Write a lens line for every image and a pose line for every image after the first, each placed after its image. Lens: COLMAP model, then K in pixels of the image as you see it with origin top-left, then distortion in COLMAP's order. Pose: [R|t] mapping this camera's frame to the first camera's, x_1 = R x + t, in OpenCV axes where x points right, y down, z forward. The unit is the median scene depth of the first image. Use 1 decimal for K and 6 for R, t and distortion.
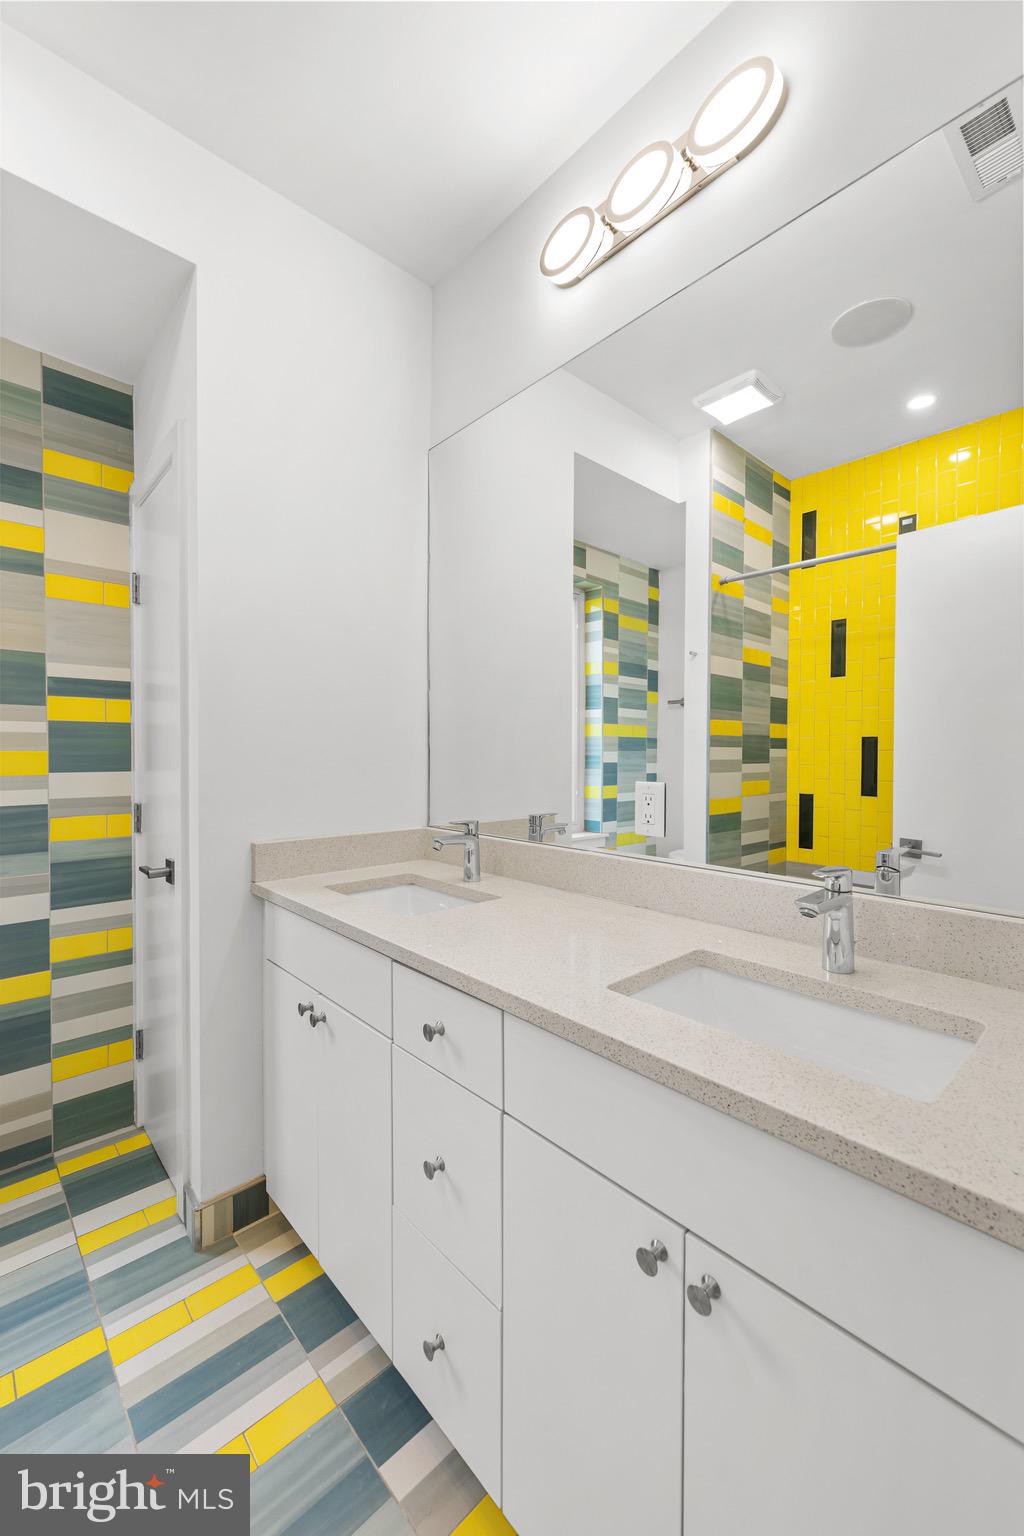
lens RADIAL K [[616.9, 0, 515.6], [0, 616.9, 765.1], [0, 0, 1]] dist [0.002544, -0.001369]
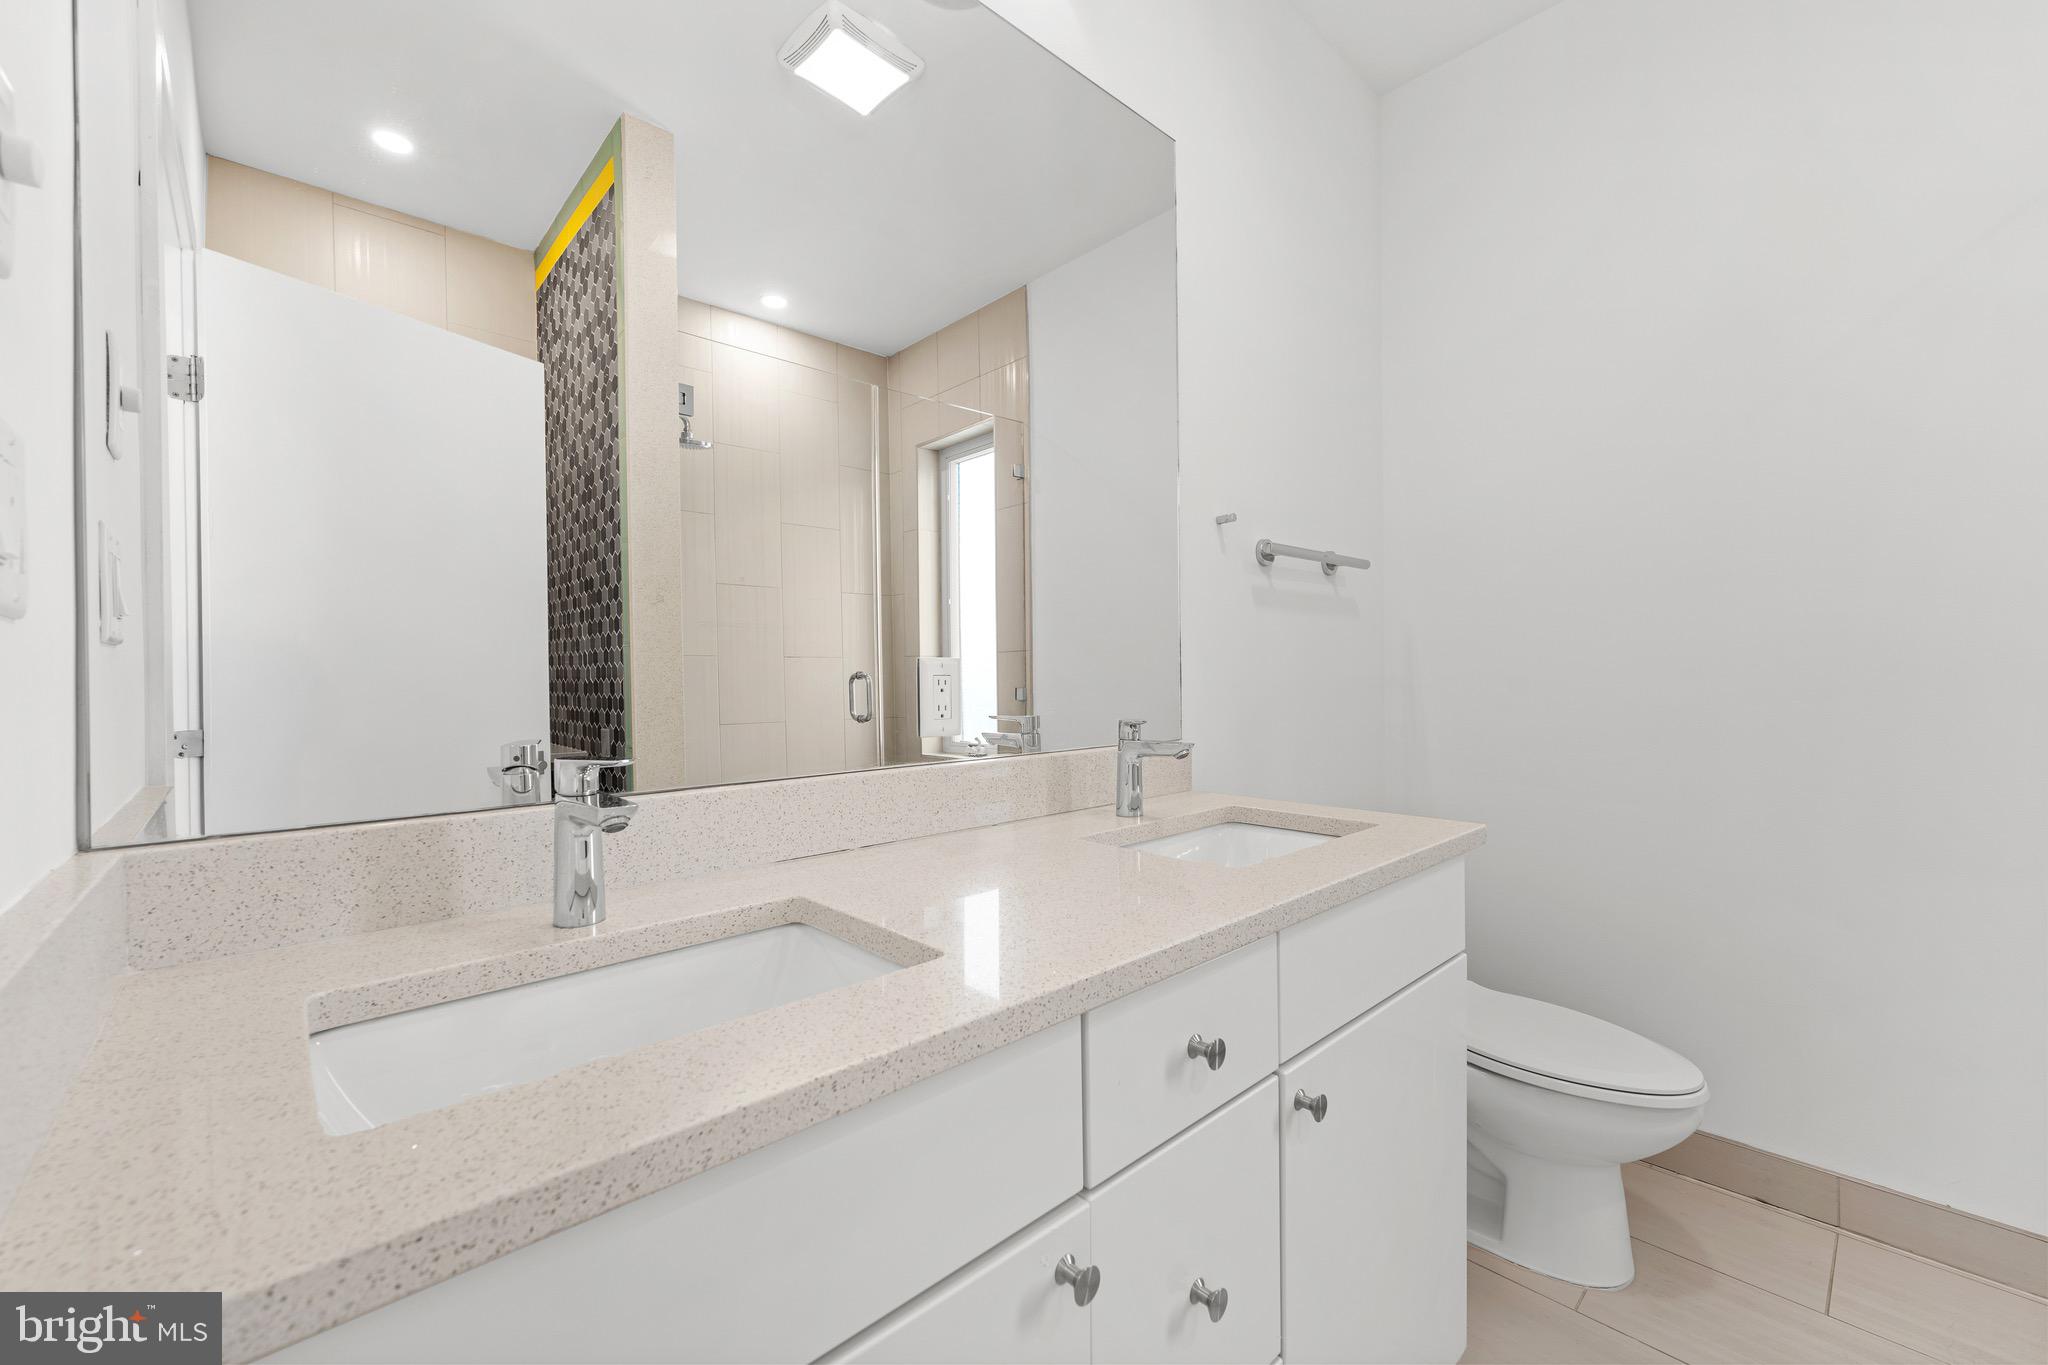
lens RADIAL K [[822.6, 0, 1029.3], [0, 822.6, 681.2], [0, 0, 1]] dist [0.002544, -0.001369]
pose [[-0.019498, 0.003180, 0.999805, -0.717438], [0.019874, 0.999799, -0.002793, 0.057494], [-0.999612, 0.019815, -0.019557, 0.919193]]
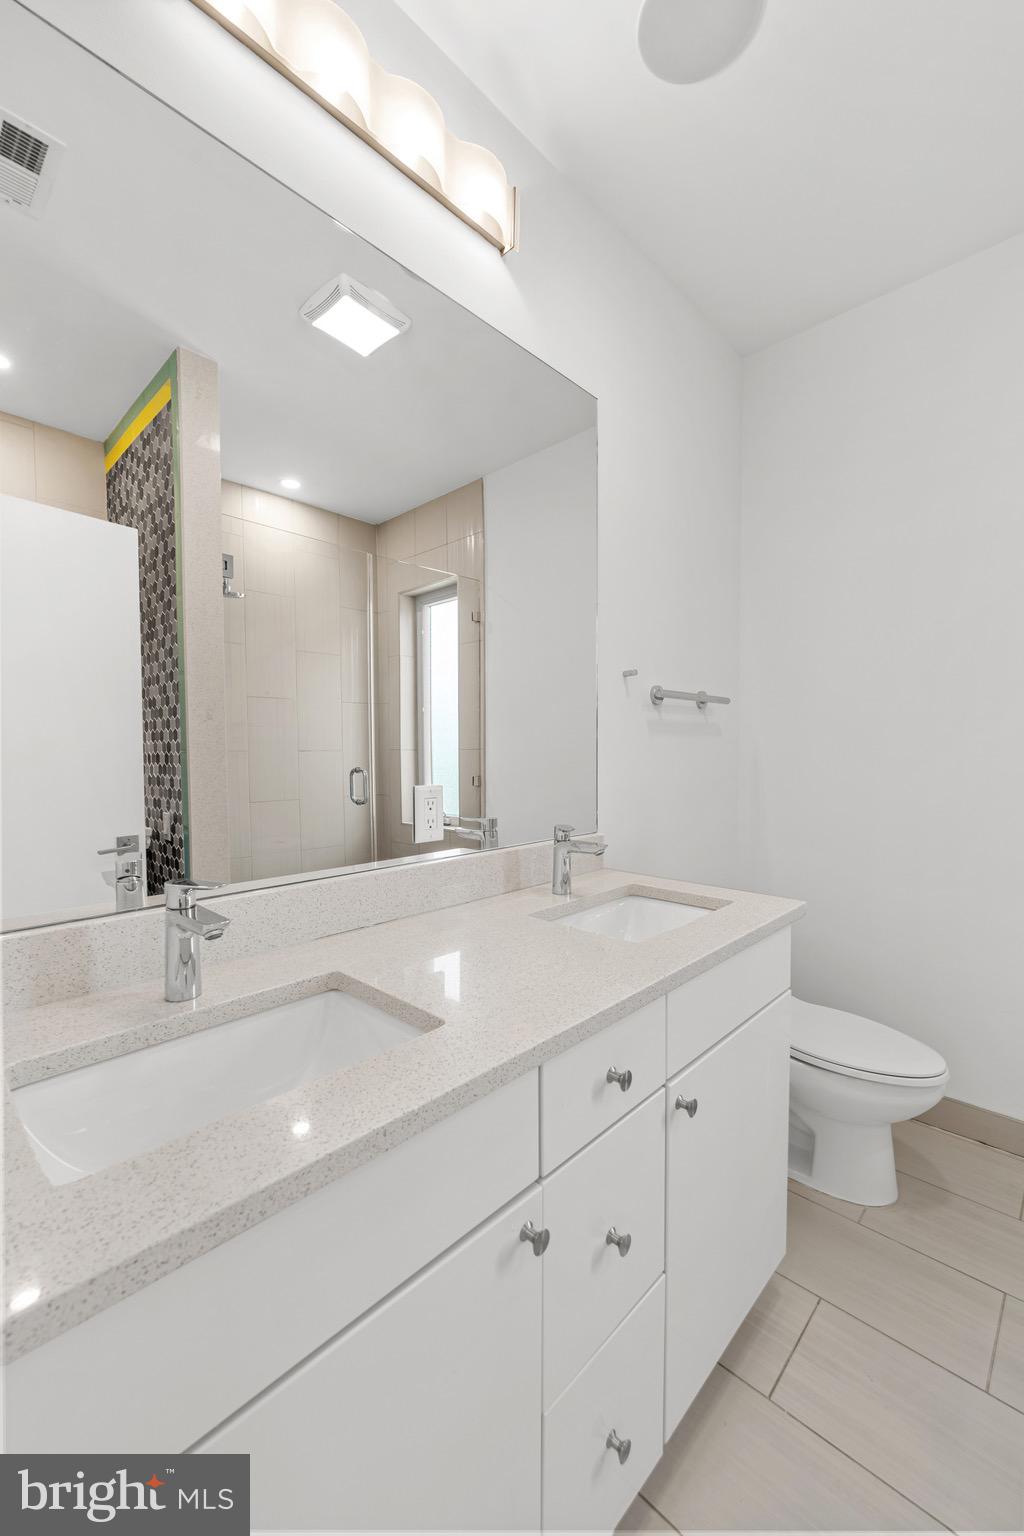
lens RADIAL K [[616.9, 0, 510.9], [0, 616.9, 770.1], [0, 0, 1]] dist [0.002544, -0.001369]
pose [[-0.075279, -0.025884, 0.996826, -0.767469], [0.012716, 0.999557, 0.026915, -0.022737], [-0.997081, 0.014702, -0.074917, 0.945180]]
